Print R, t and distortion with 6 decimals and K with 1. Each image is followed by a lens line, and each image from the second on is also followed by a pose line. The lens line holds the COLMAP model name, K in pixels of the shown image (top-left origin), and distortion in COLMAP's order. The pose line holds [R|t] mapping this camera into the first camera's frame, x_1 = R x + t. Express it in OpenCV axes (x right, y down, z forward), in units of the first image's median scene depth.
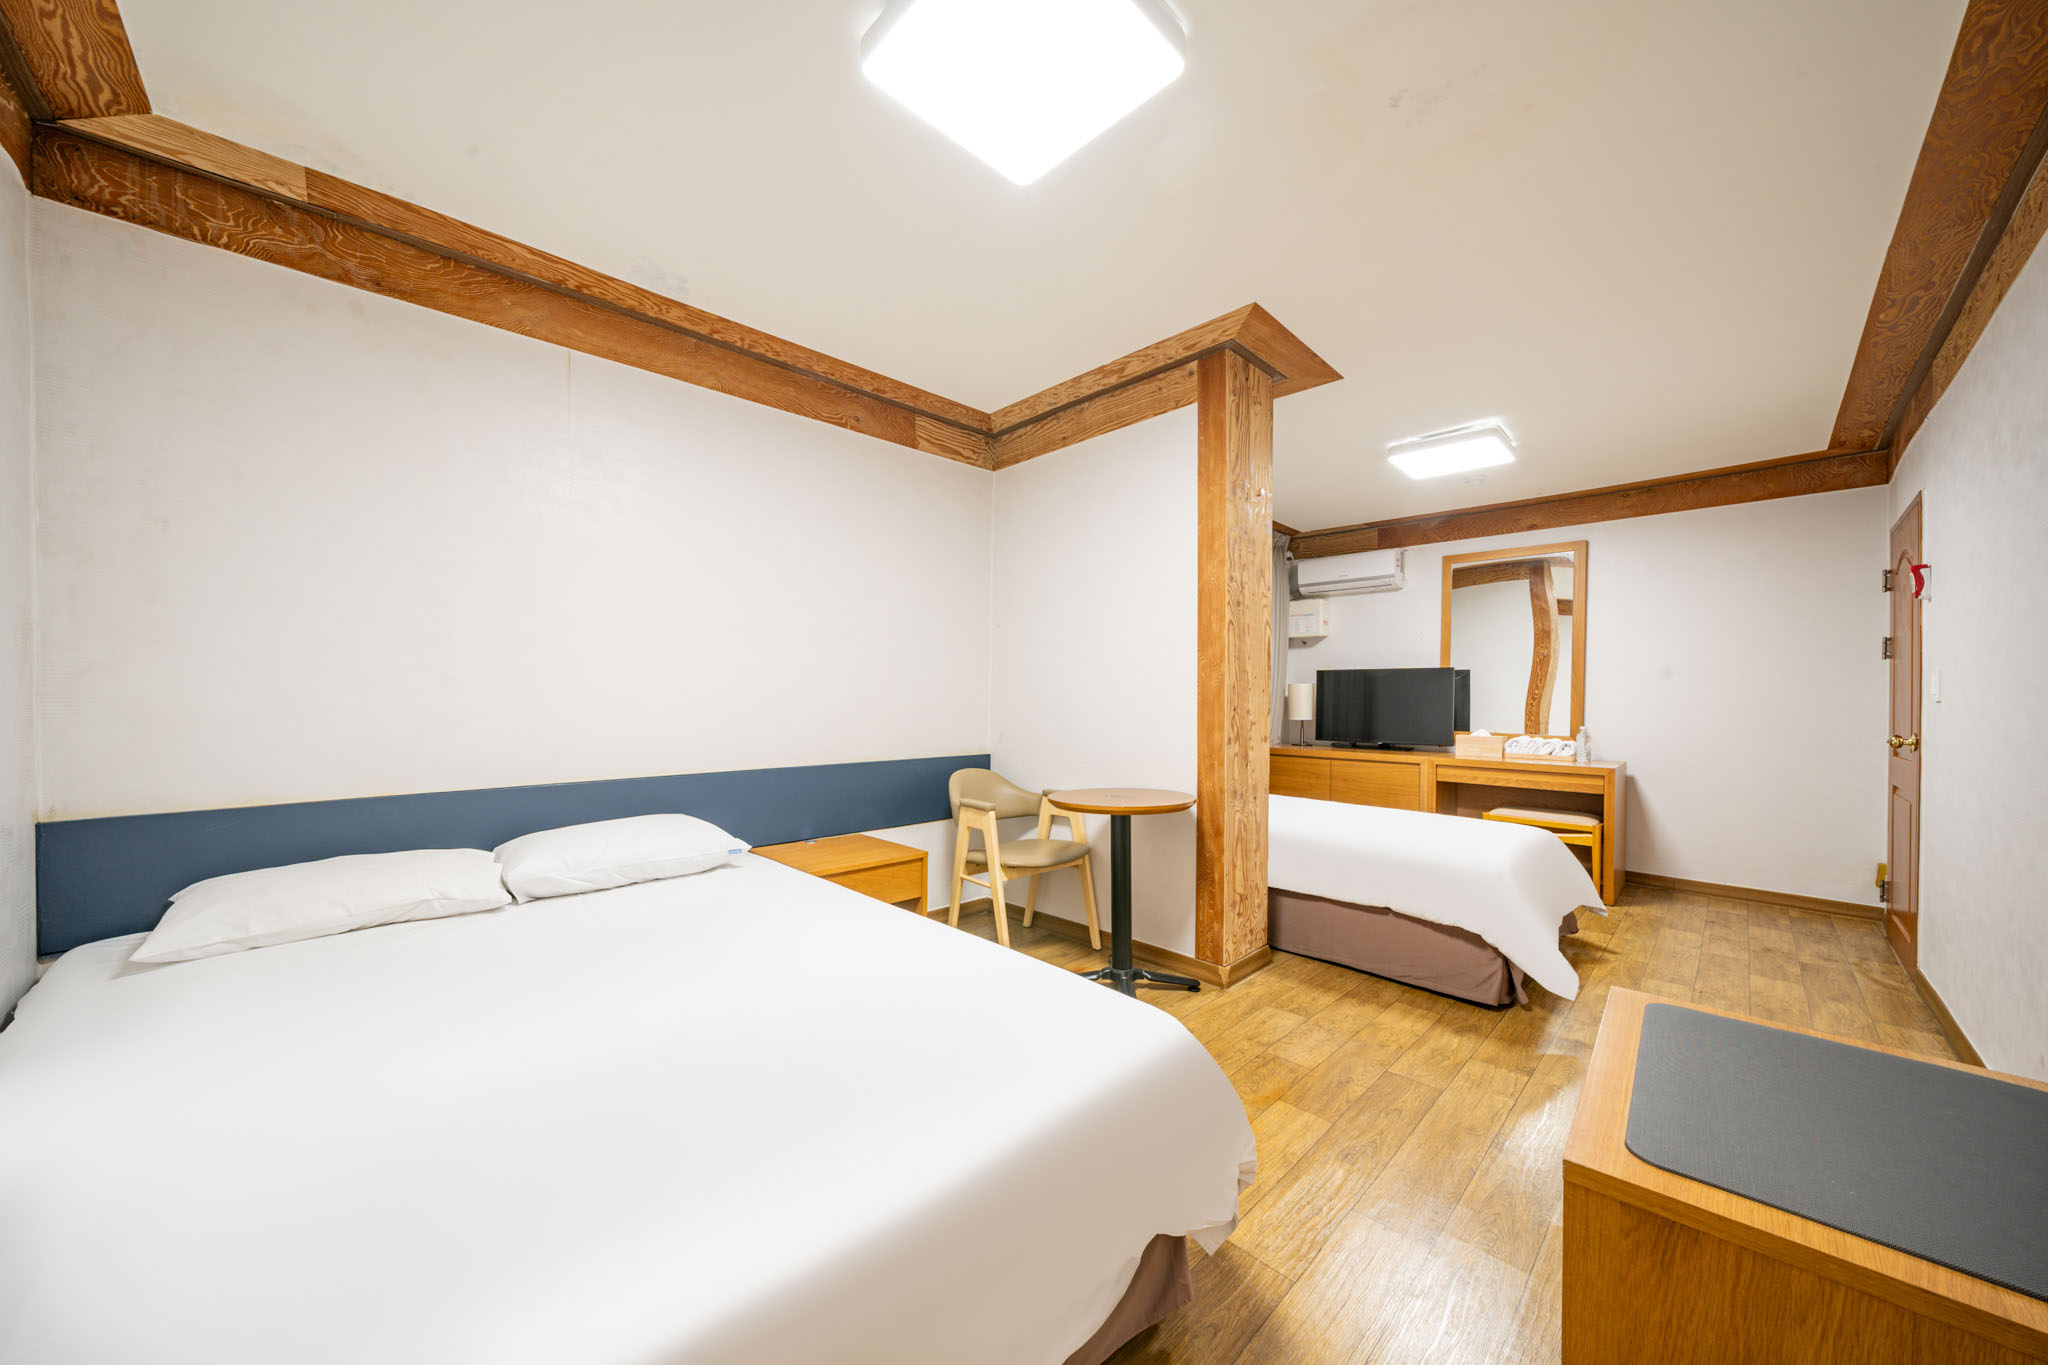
lens RADIAL K [[662.3, 0, 1018.7], [0, 662.3, 690.9], [0, 0, 1]] dist [-0.005104, 0.000042]
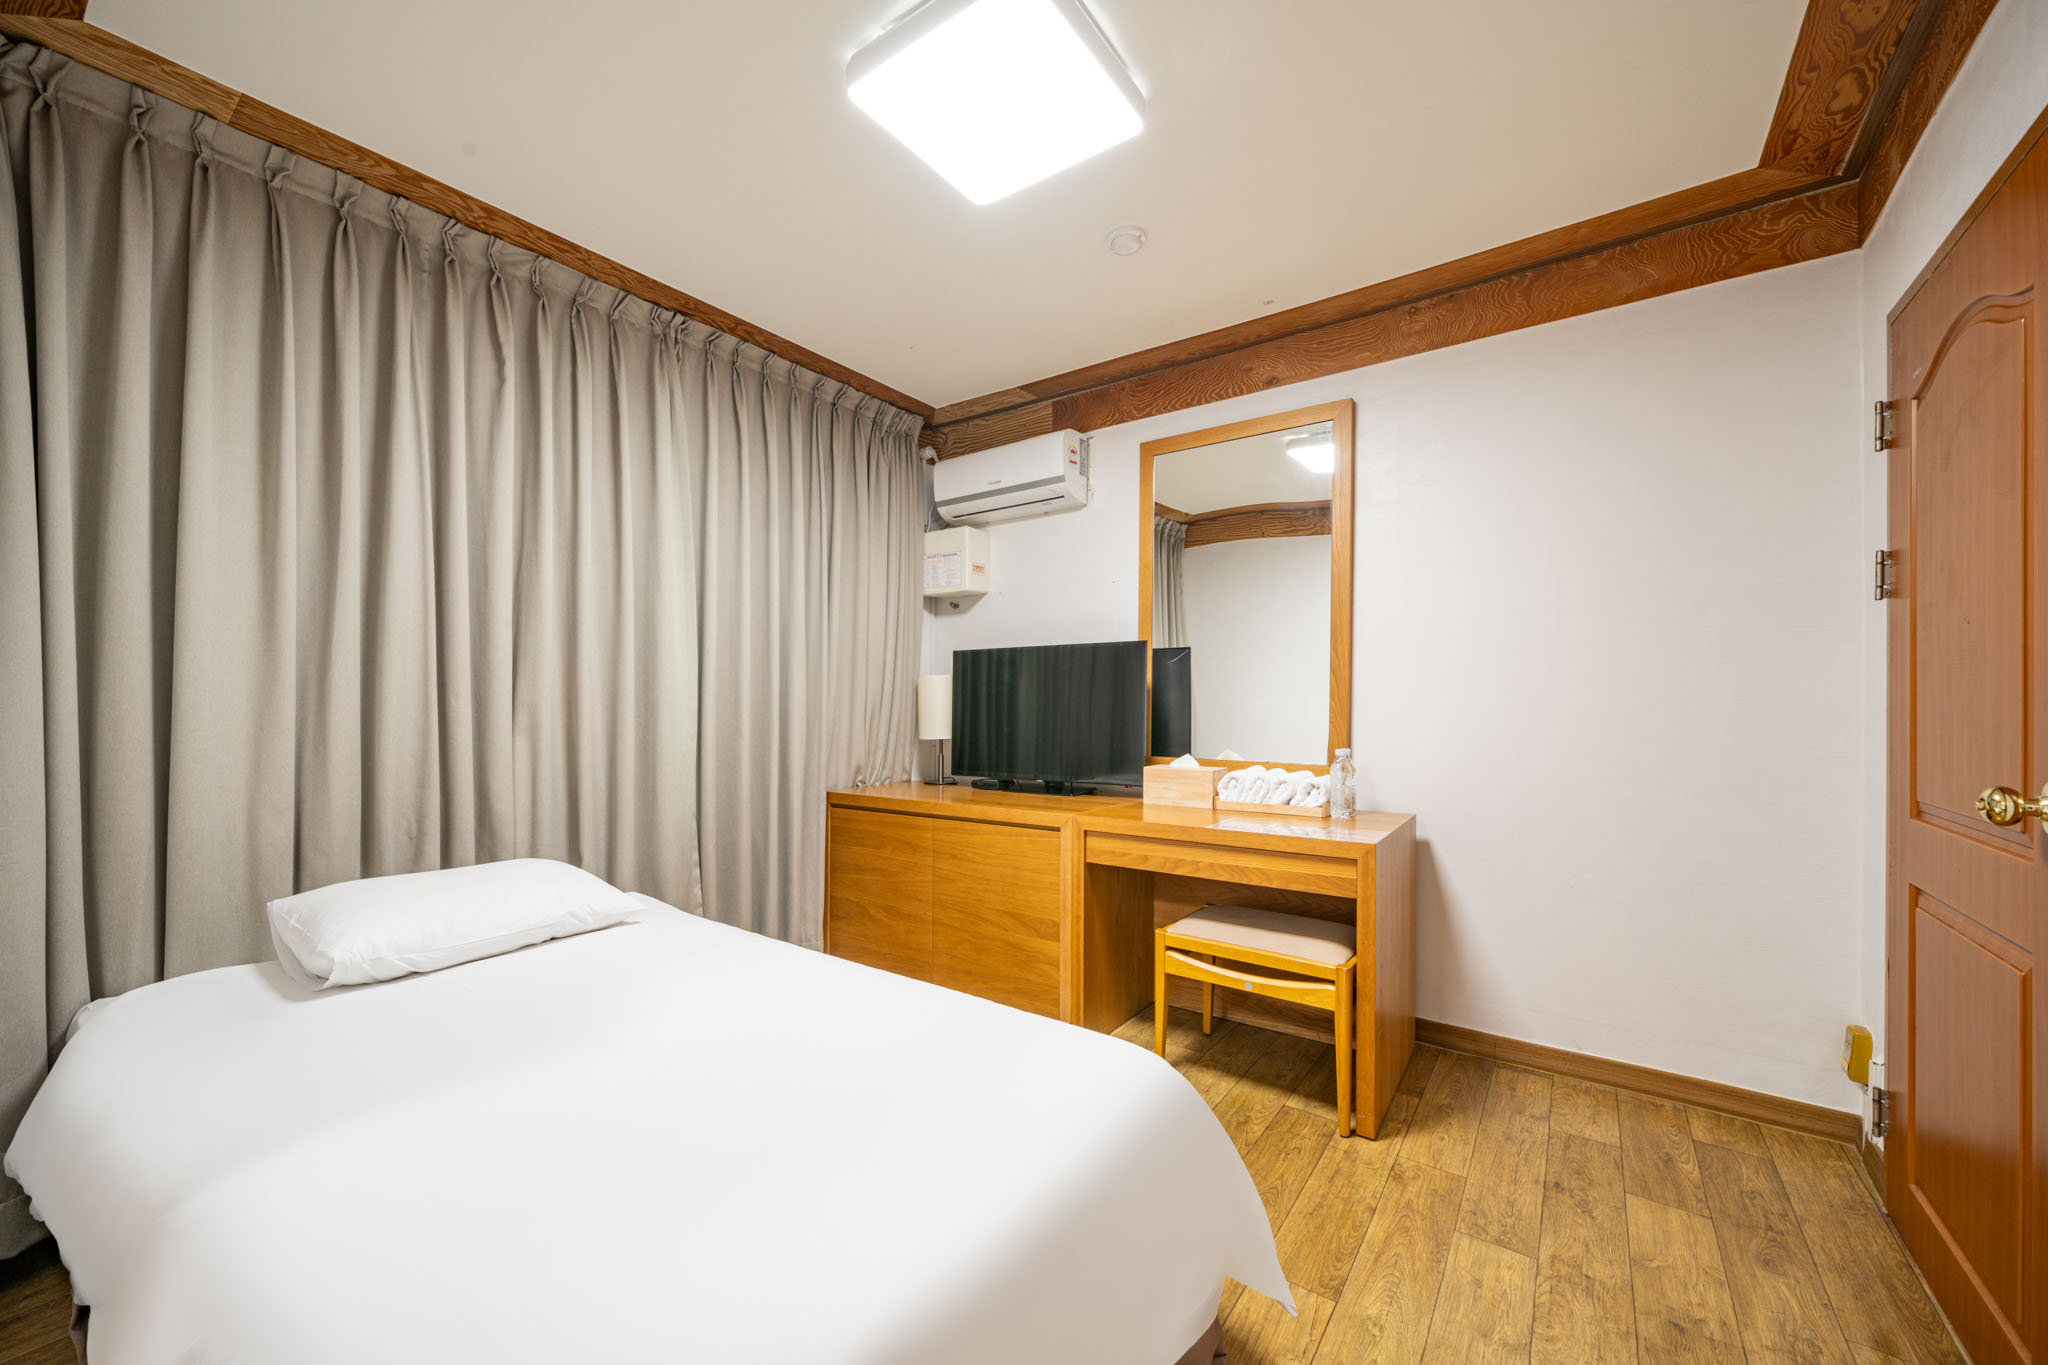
lens RADIAL K [[750.4, 0, 1015.9], [0, 750.4, 690.6], [0, 0, 1]] dist [-0.000413, -0.000310]
pose [[0.986521, -0.010866, 0.163276, 0.481143], [0.011579, 0.999927, -0.003411, 0.006790], [-0.163227, 0.005256, 0.986575, 0.437719]]
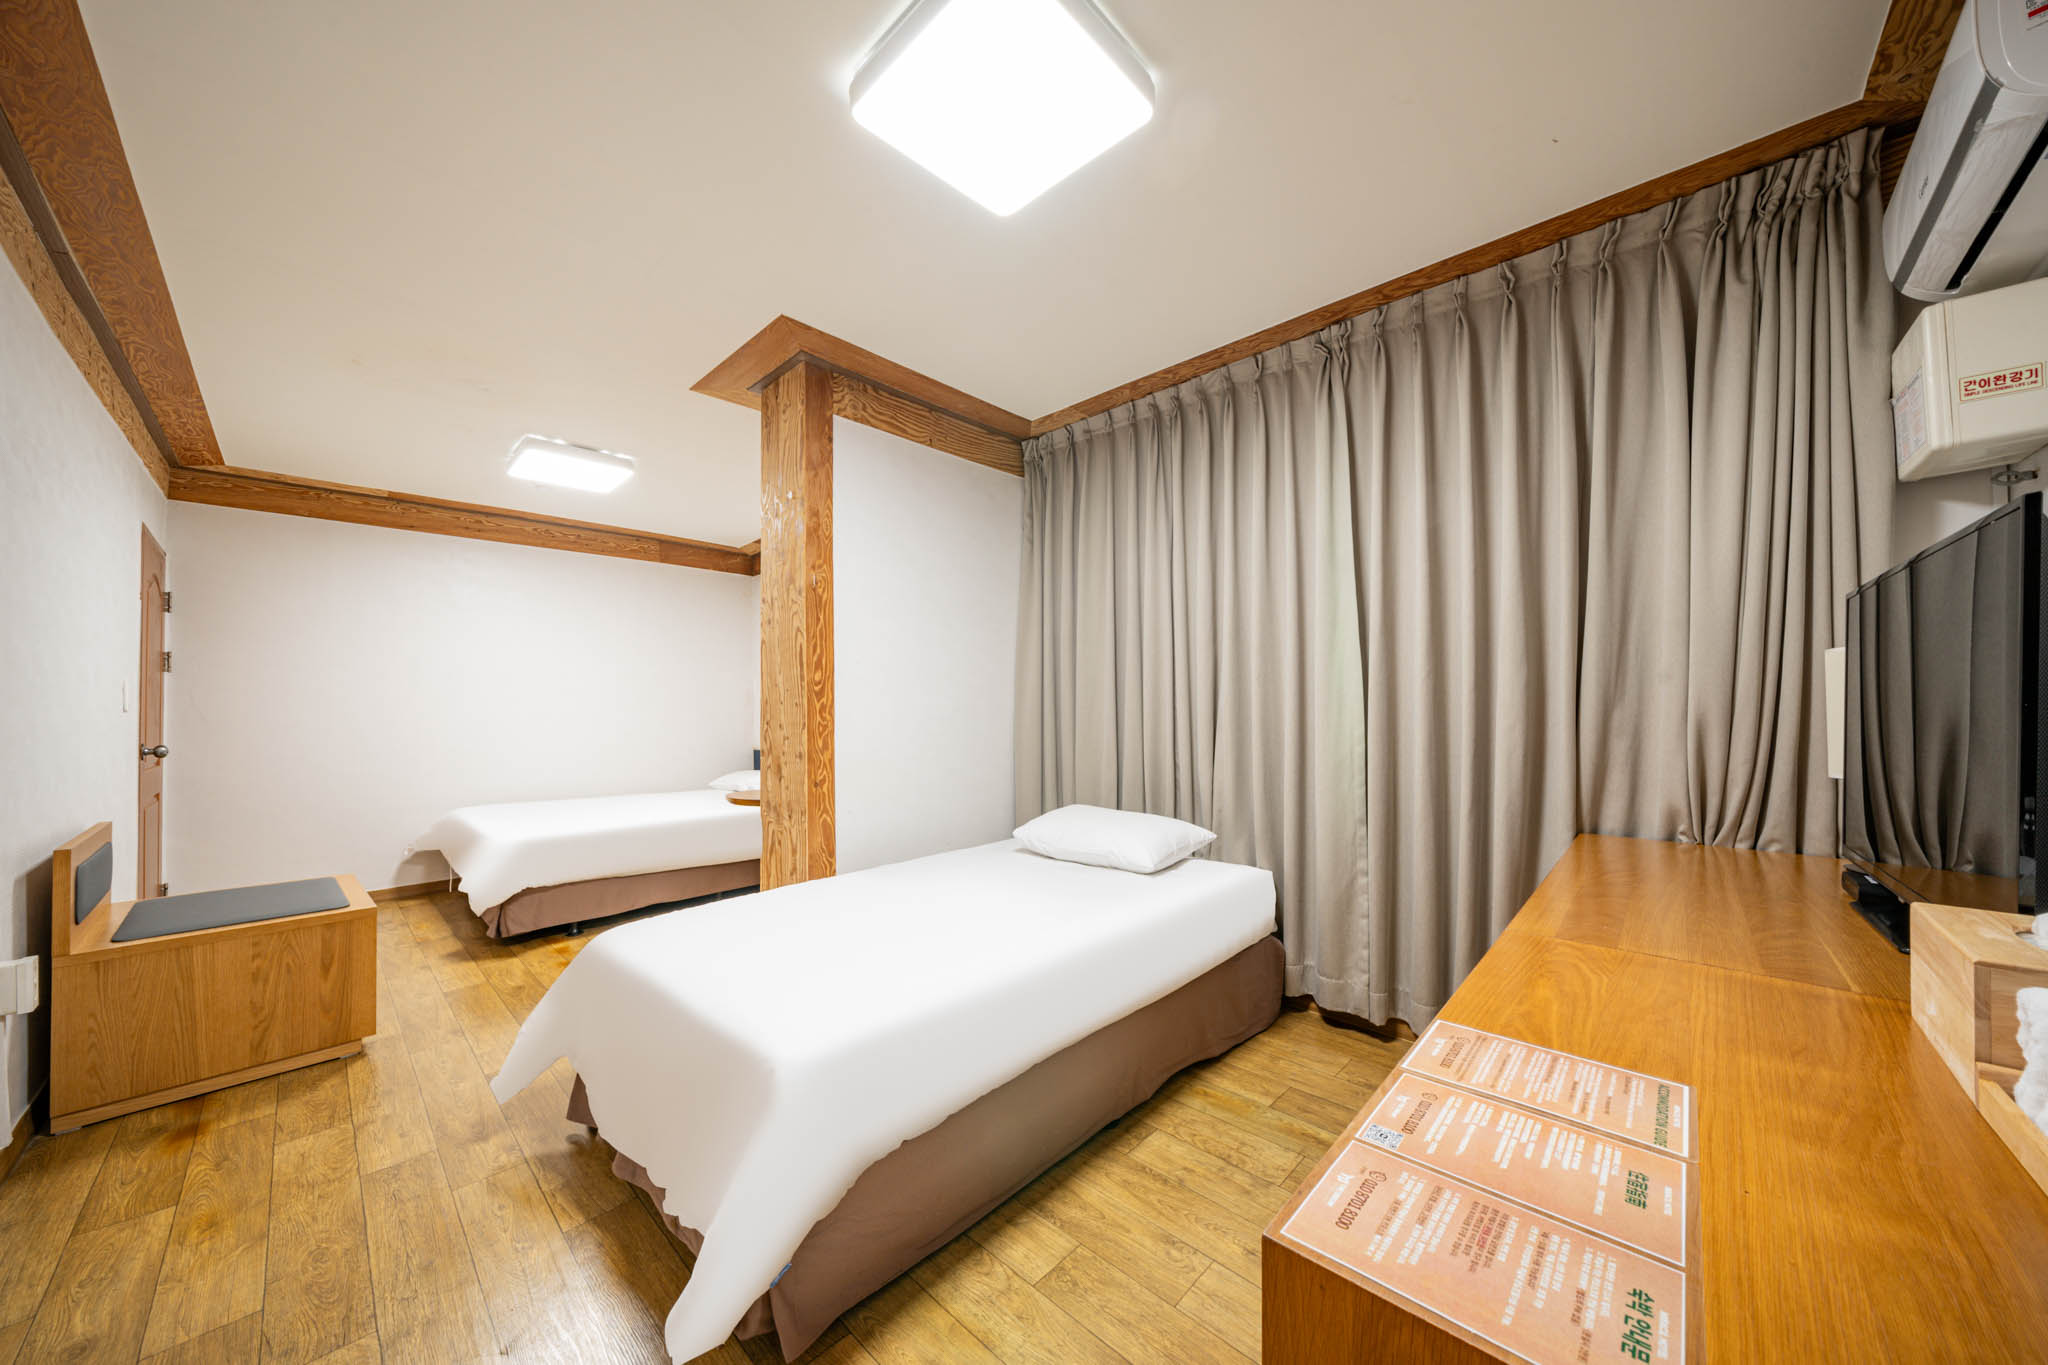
lens RADIAL K [[698.2, 0, 1028.2], [0, 698.2, 694.9], [0, 0, 1]] dist [0.000671, 0.000144]
pose [[0.045513, -0.022160, -0.998718, 1.535740], [0.006412, 0.999740, -0.021890, 0.016567], [0.998943, -0.005408, 0.045643, 1.426063]]
